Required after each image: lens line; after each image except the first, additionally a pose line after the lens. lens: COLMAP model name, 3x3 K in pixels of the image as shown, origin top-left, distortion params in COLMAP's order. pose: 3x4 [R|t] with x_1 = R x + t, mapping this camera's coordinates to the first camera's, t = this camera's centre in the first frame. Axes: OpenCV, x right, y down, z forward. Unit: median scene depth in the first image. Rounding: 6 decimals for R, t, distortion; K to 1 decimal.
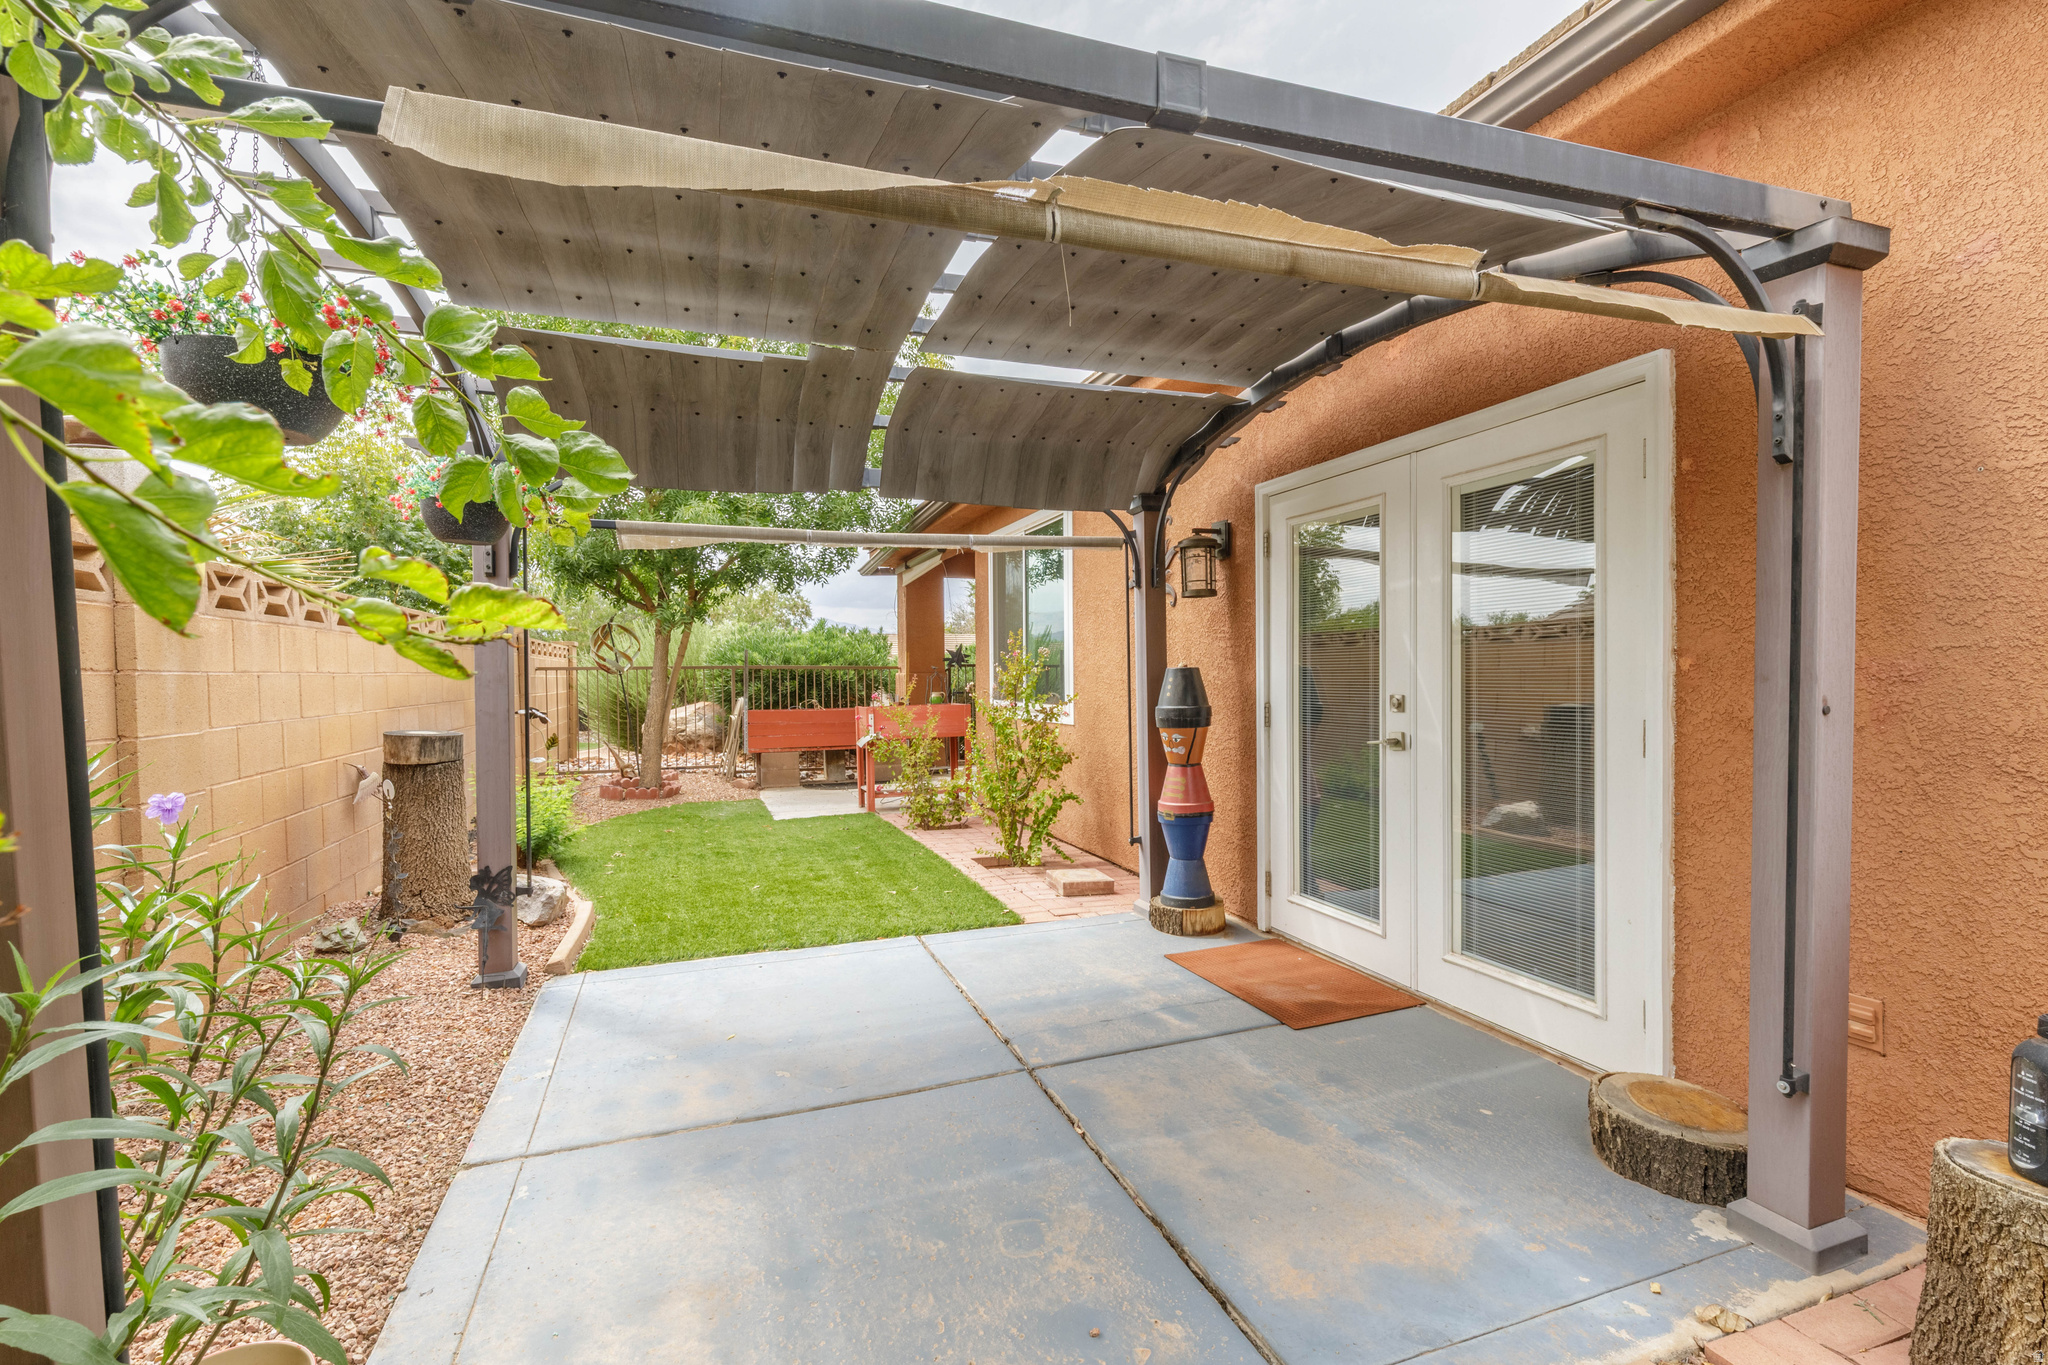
lens RADIAL K [[913.2, 0, 1032.2], [0, 913.2, 680.1], [0, 0, 1]] dist [0.007960, -0.000612]
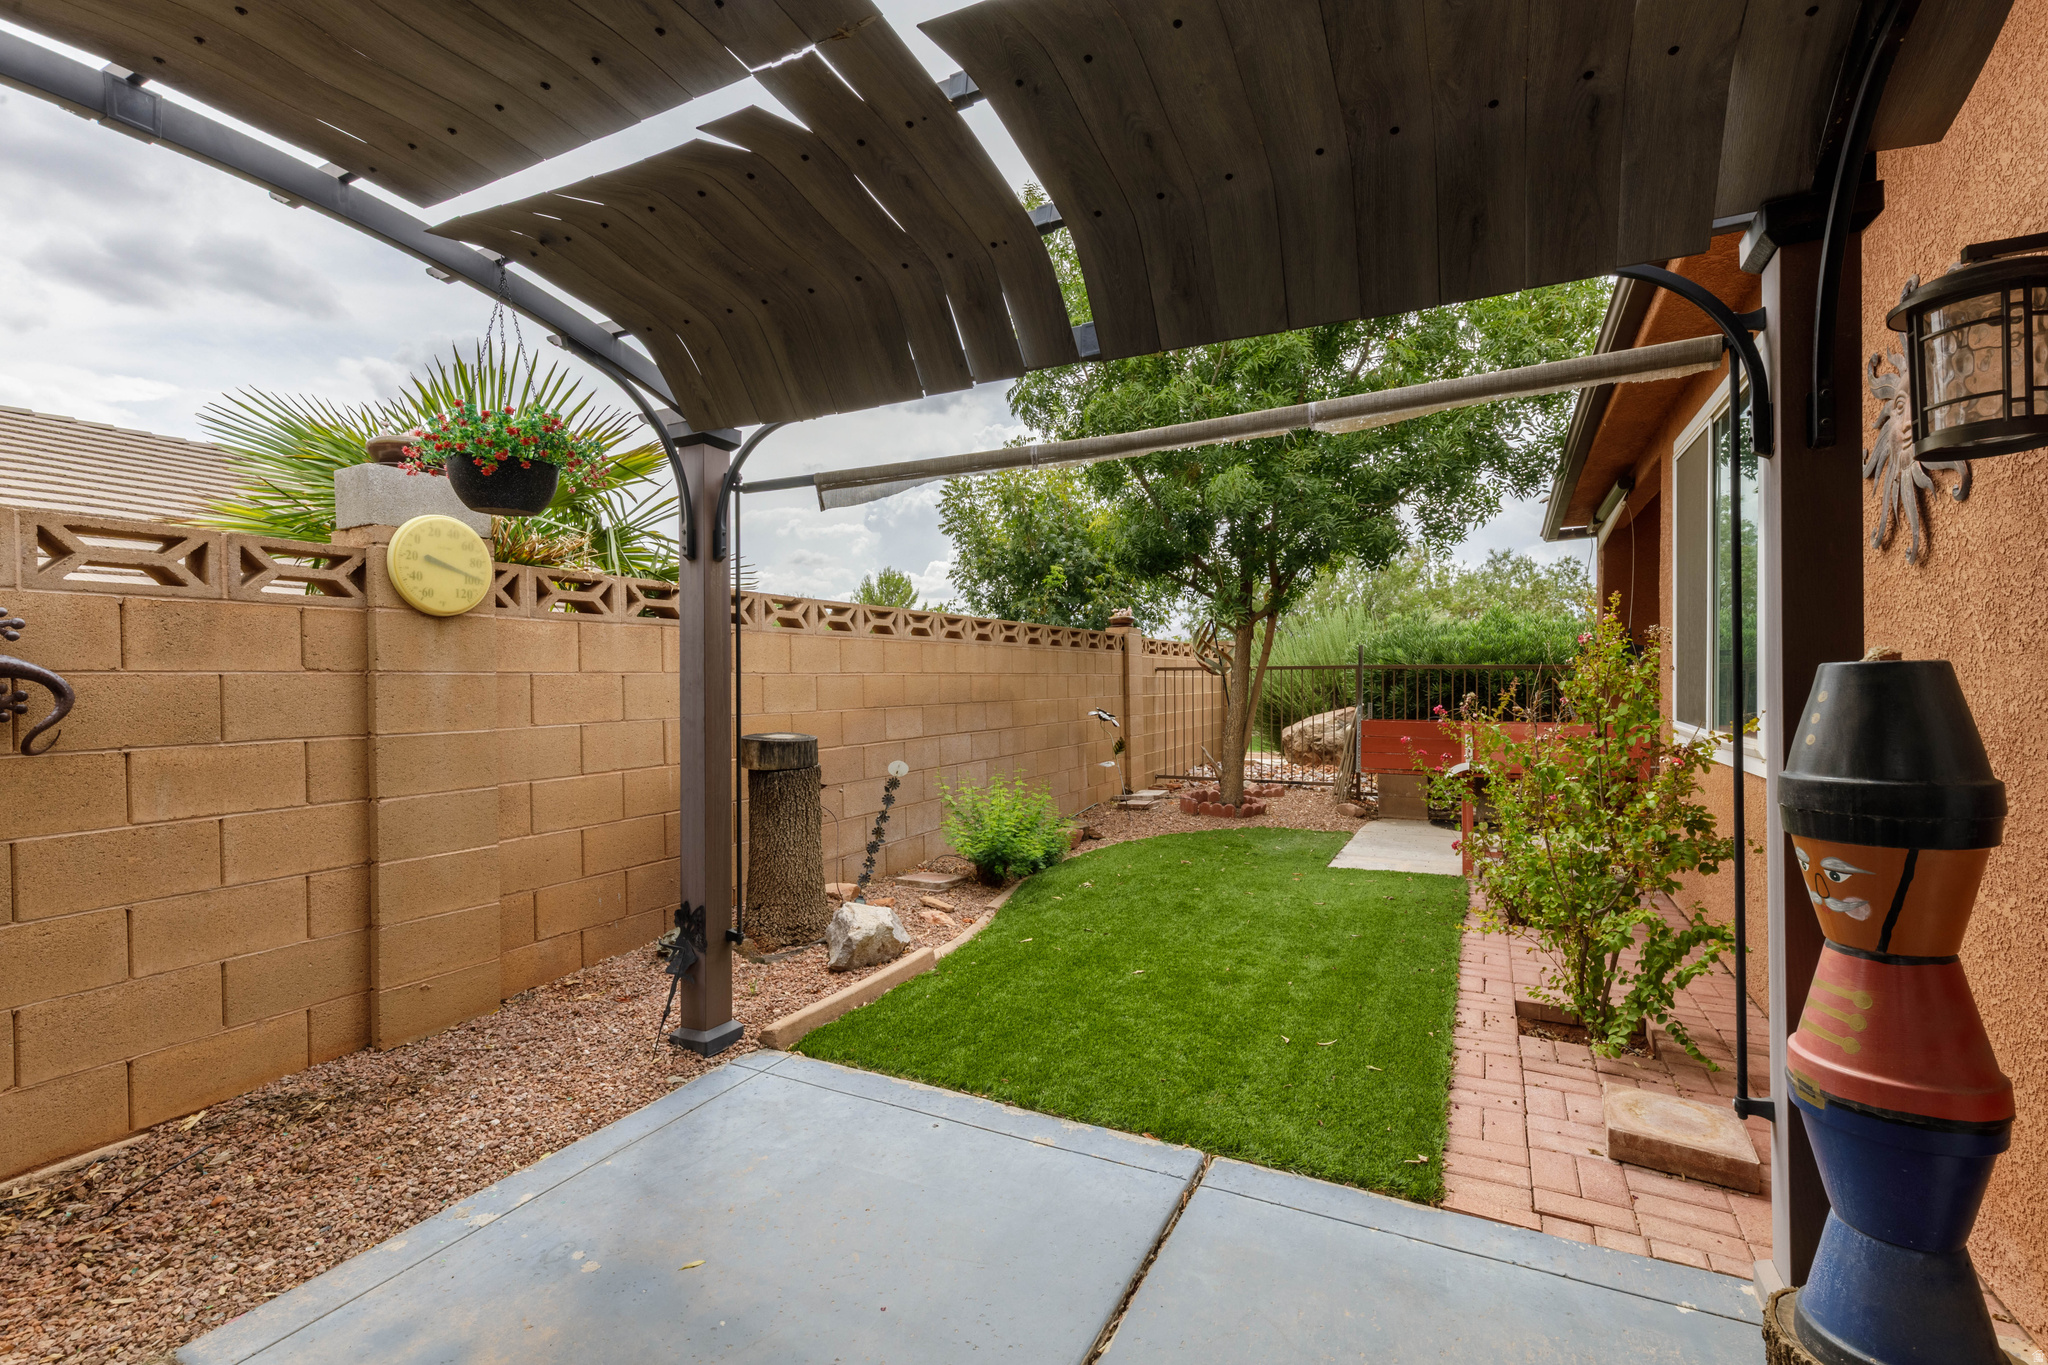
lens RADIAL K [[913.2, 0, 1030.9], [0, 913.2, 683.8], [0, 0, 1]] dist [0.007960, -0.000612]
pose [[0.680779, 0.010011, -0.732420, 0.199390], [-0.007408, 0.999950, 0.006782, -0.005613], [0.732451, 0.000808, 0.680819, 0.541016]]
